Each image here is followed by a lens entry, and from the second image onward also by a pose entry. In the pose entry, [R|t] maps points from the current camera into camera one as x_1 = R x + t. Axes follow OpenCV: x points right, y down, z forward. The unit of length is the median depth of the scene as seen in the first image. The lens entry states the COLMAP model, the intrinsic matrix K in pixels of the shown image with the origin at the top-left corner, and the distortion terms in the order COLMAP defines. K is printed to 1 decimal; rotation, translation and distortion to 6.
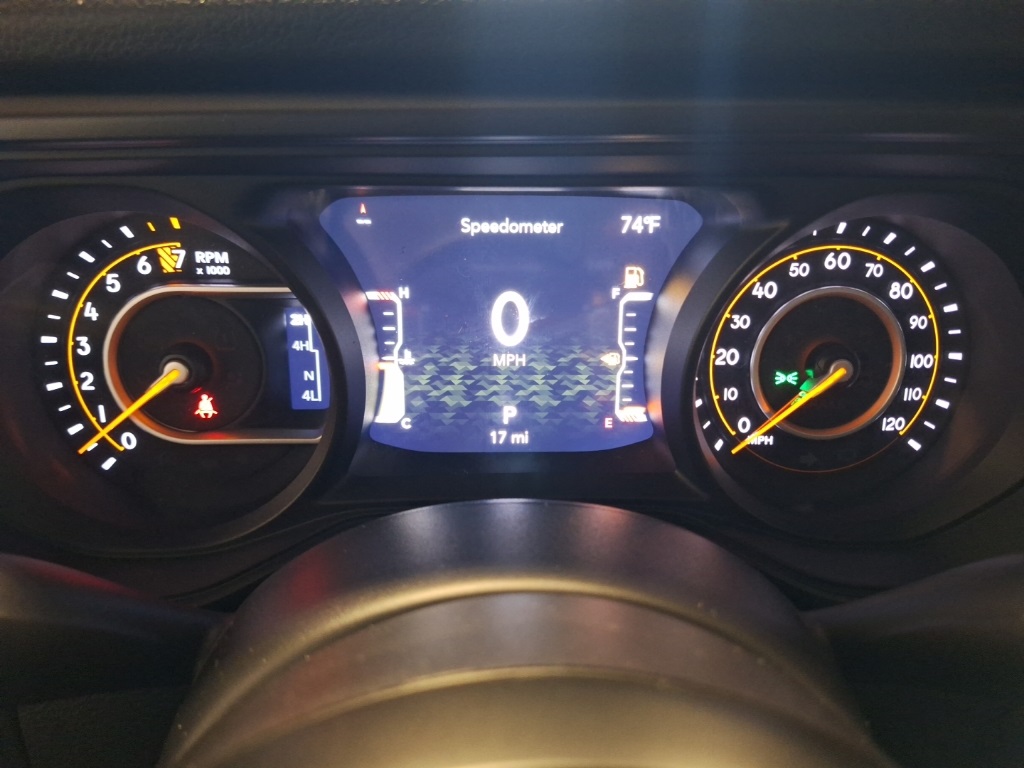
lens RADIAL K [[683.0, 0, 518.5], [0, 683.0, 364.4], [0, 0, 1]] dist [0.022237, -0.090372]
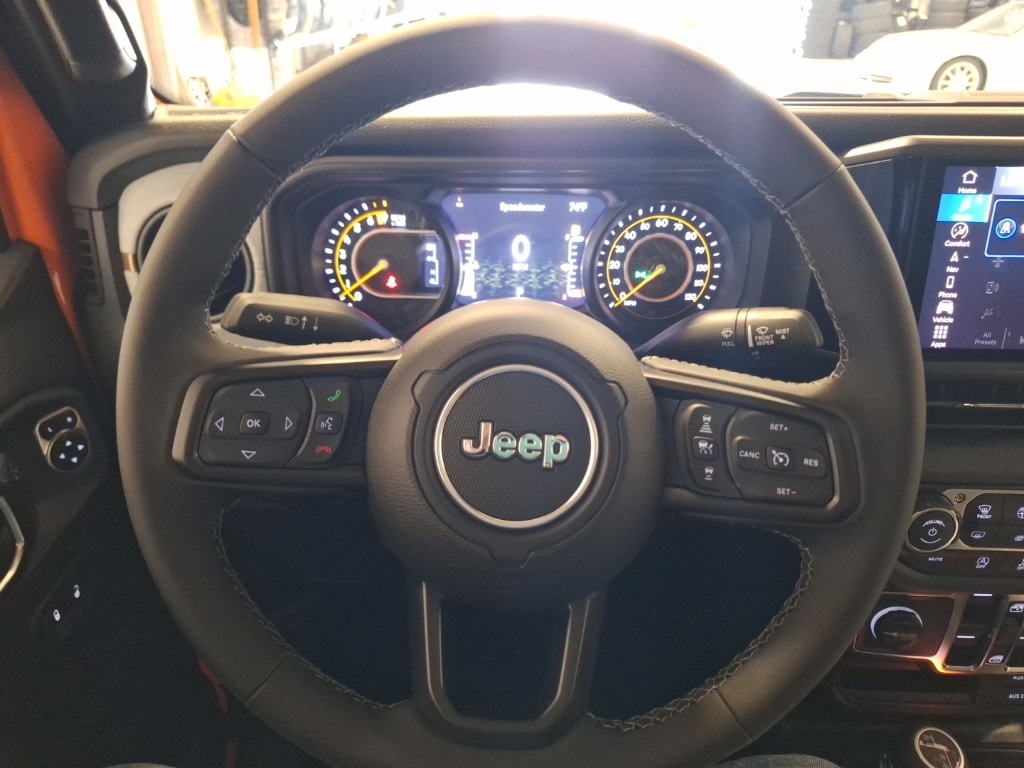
lens RADIAL K [[693.1, 0, 512.0], [0, 693.1, 384.0], [0, 0, 1]] dist [0.004329, -0.006359]
pose [[0.998093, 0.021654, -0.057813, 0.105379], [-0.021737, 0.999763, -0.000804, 0.402037], [0.057782, 0.002059, 0.998327, -1.355131]]
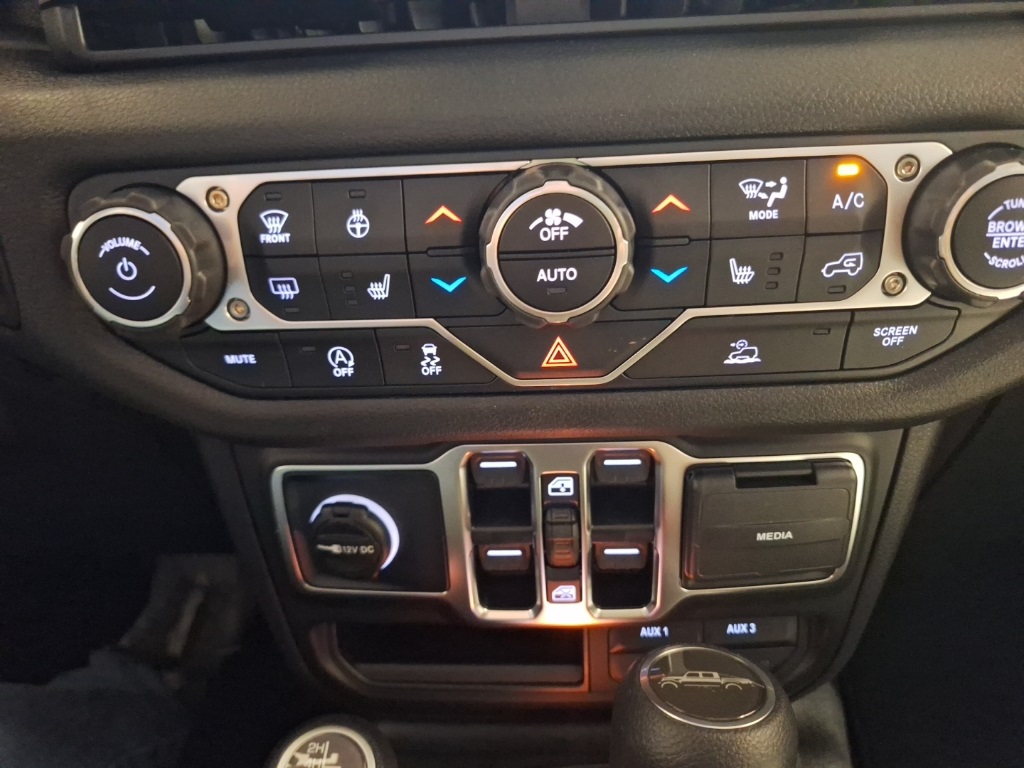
lens RADIAL K [[709.0, 0, 517.6], [0, 709.0, 379.4], [0, 0, 1]] dist [0.017737, -0.049920]
pose [[0.995294, -0.024127, -0.093844, 1.752026], [0.023854, 0.999707, -0.004032, 0.944859], [0.093914, 0.001774, 0.995579, -0.121229]]
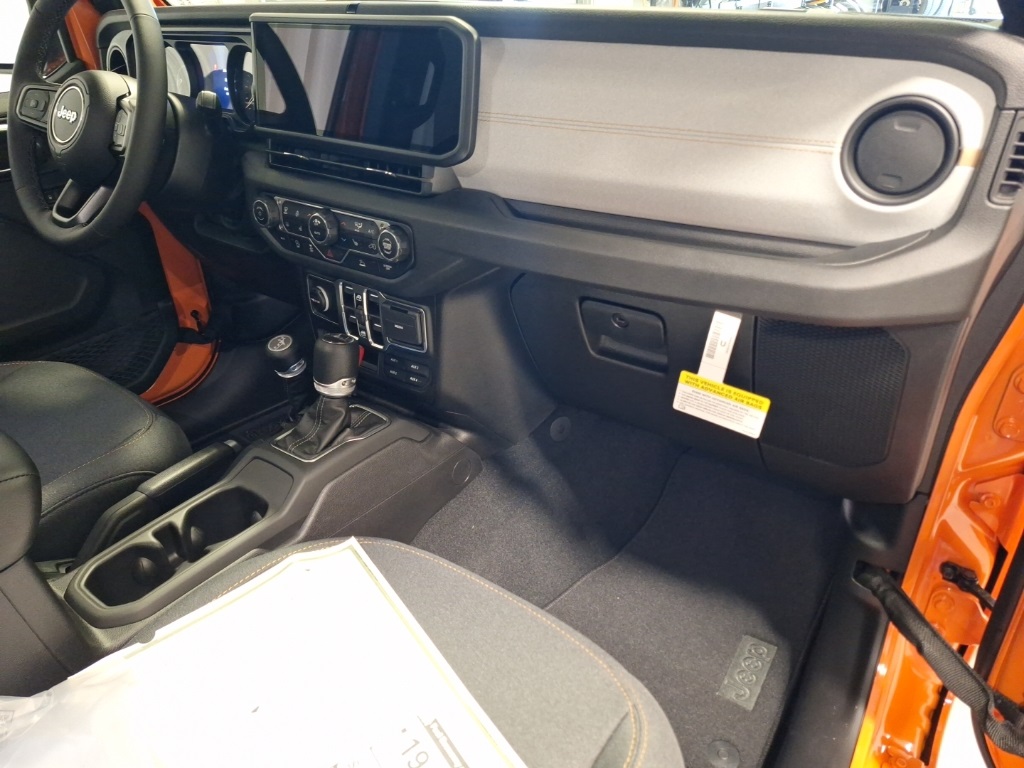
lens RADIAL K [[693.1, 0, 512.0], [0, 693.1, 384.0], [0, 0, 1]] dist [0.004329, -0.006359]
pose [[0.782534, 0.294014, -0.548813, 4.899027], [-0.257348, 0.955395, 0.144887, 0.783704], [0.566932, 0.027856, 0.823293, -1.801915]]
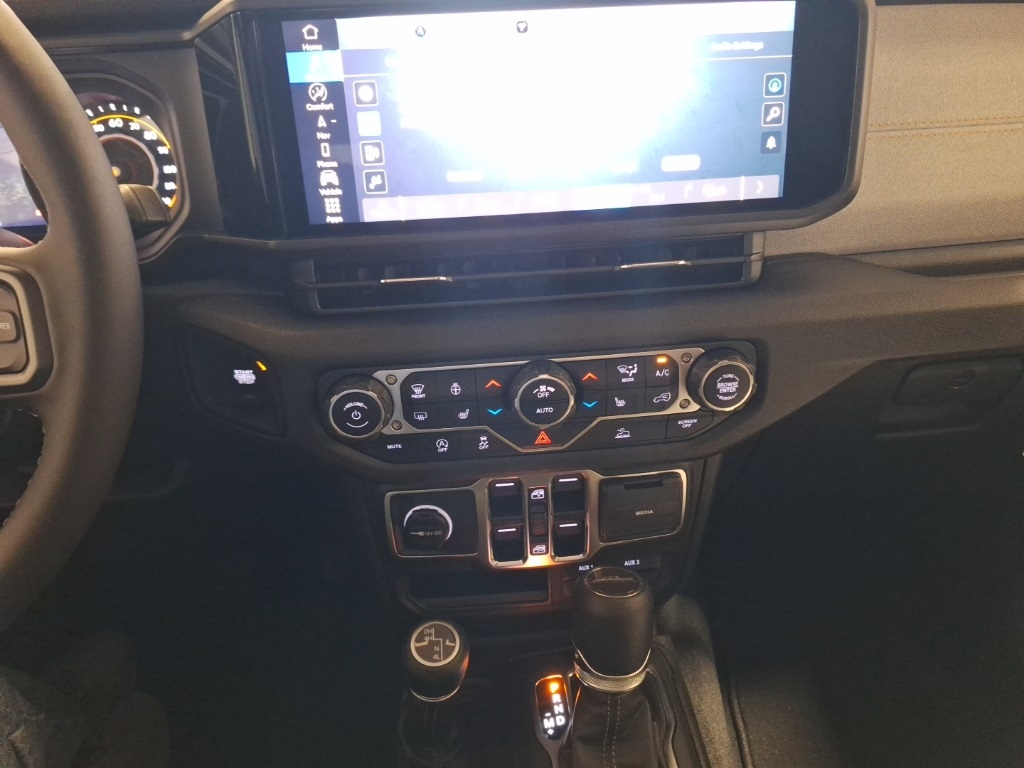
lens RADIAL K [[678.8, 0, 508.2], [0, 678.8, 381.1], [0, 0, 1]] dist [0.075510, -0.103653]
pose [[0.997842, -0.064374, 0.012965, 1.601448], [0.064137, 0.997780, 0.017949, 0.695673], [-0.014092, -0.017078, 0.999755, -1.195055]]
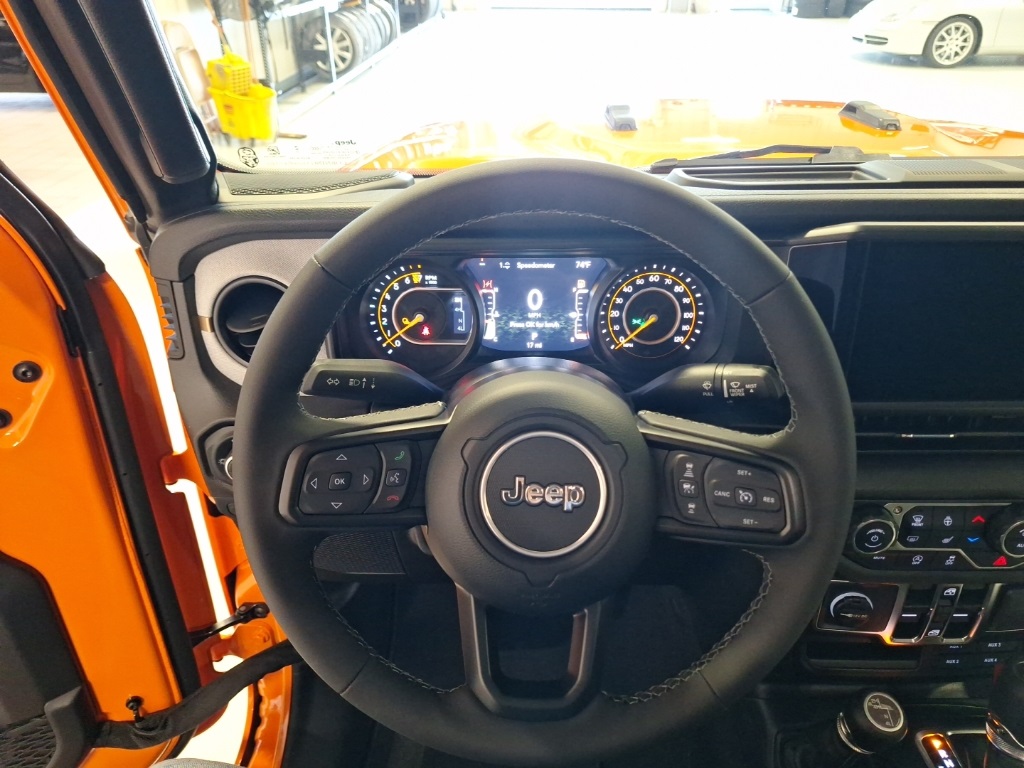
lens RADIAL K [[683.4, 0, 522.5], [0, 683.4, 386.2], [0, 0, 1]] dist [0.021020, -0.004092]
pose [[0.999187, 0.005723, -0.039900, 0.049507], [-0.003654, 0.998653, 0.051748, 0.138756], [0.040142, -0.051560, 0.997863, -1.756438]]
